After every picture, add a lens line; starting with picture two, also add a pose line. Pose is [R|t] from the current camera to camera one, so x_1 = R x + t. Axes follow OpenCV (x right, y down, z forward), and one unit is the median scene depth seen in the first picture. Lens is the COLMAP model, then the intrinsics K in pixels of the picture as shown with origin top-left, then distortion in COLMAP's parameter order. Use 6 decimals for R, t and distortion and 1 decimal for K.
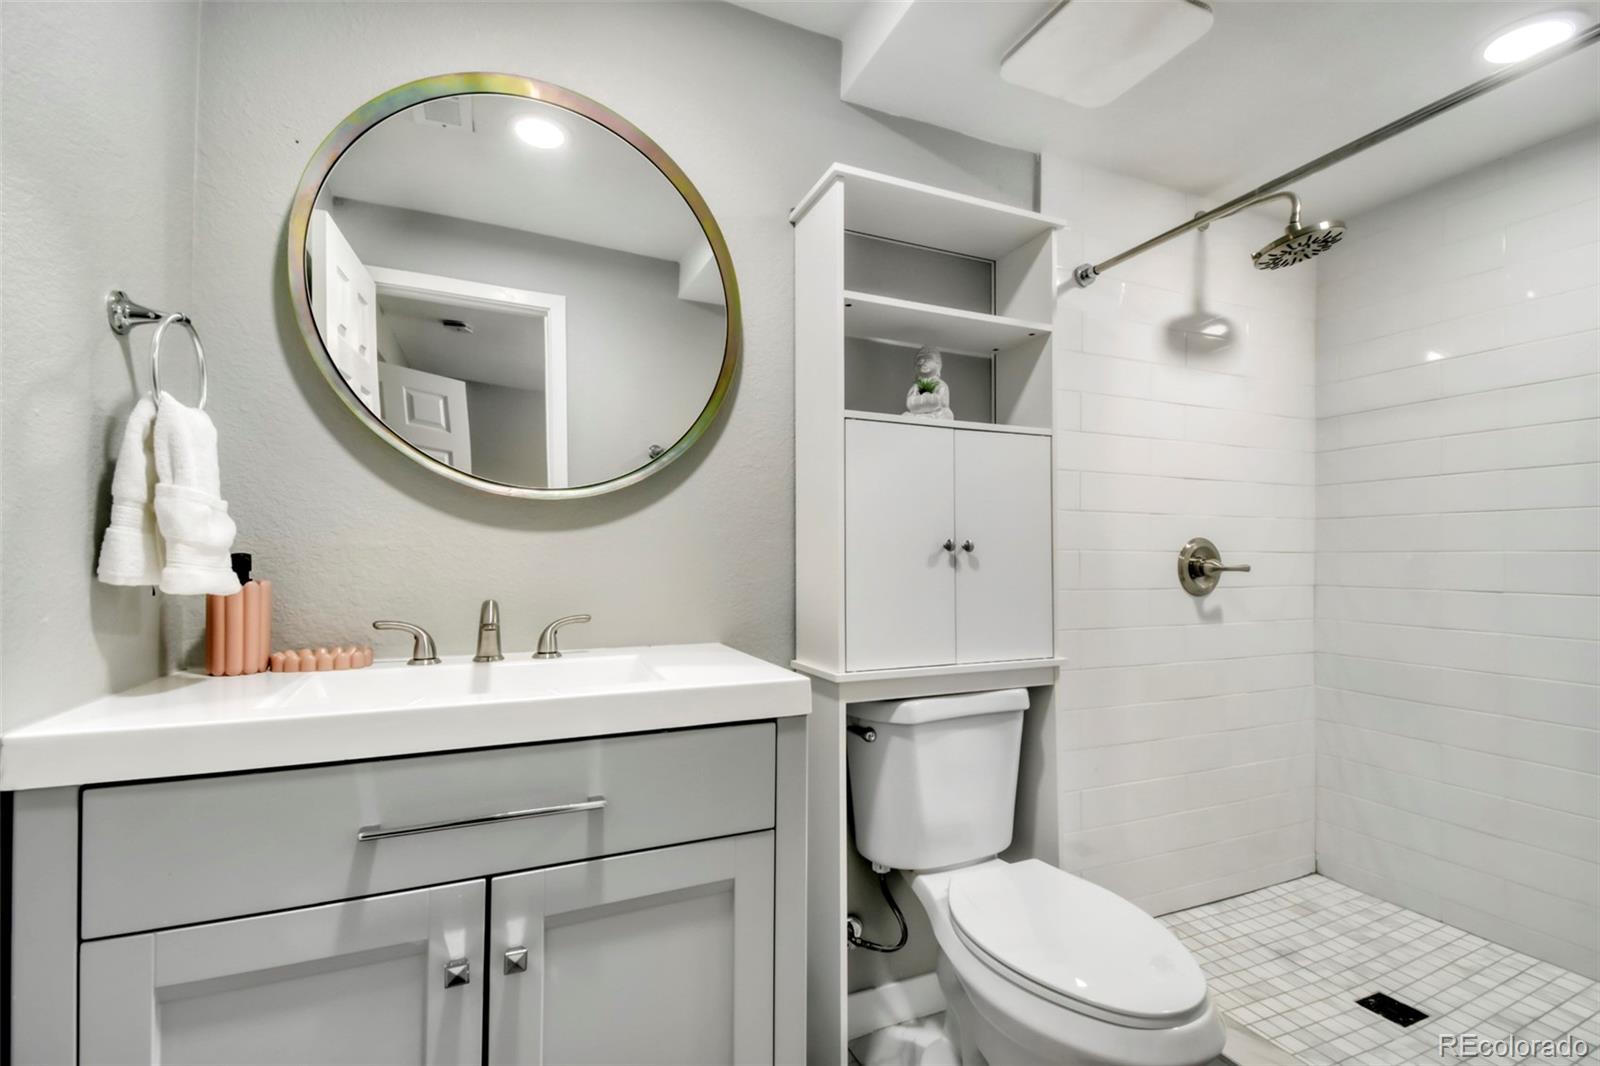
lens RADIAL K [[715.6, 0, 799.0], [0, 715.6, 542.5], [0, 0, 1]] dist [0.011315, -0.011539]
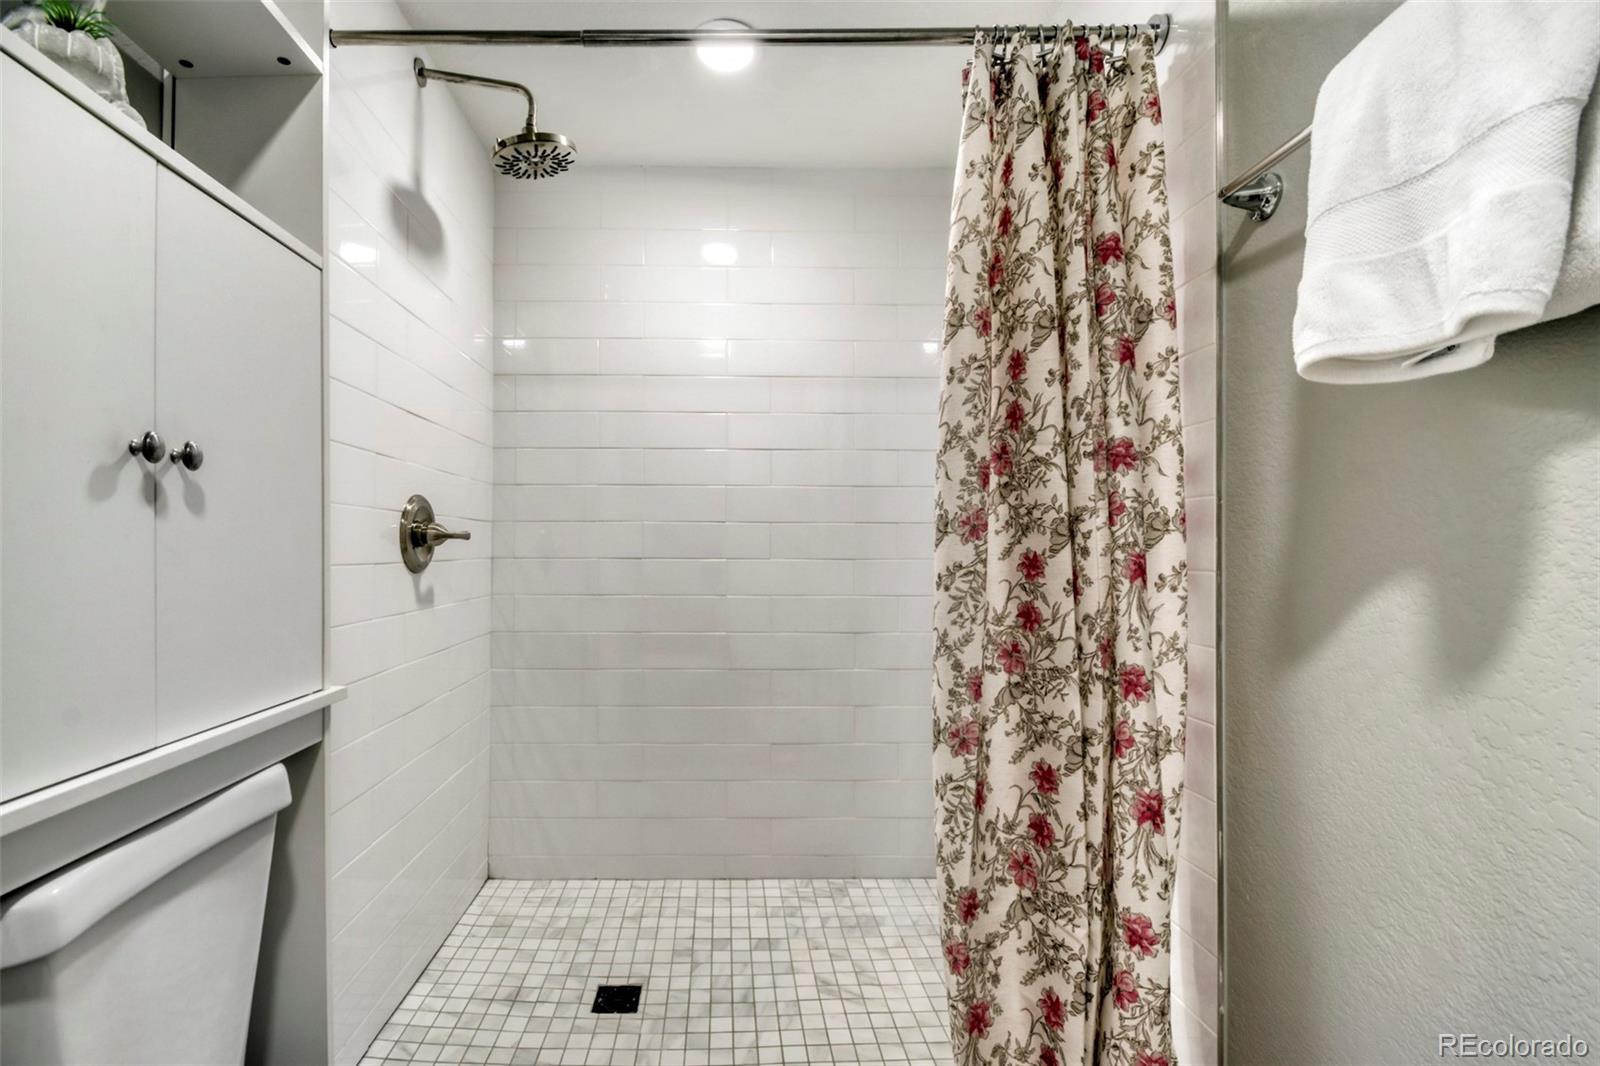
lens RADIAL K [[790.2, 0, 798.6], [0, 790.2, 522.6], [0, 0, 1]] dist [0.003564, -0.001180]
pose [[0.428071, 0.008644, 0.903704, -0.015550], [-0.004708, 0.999962, -0.007335, 0.027889], [-0.903733, -0.001115, 0.428095, 0.301740]]
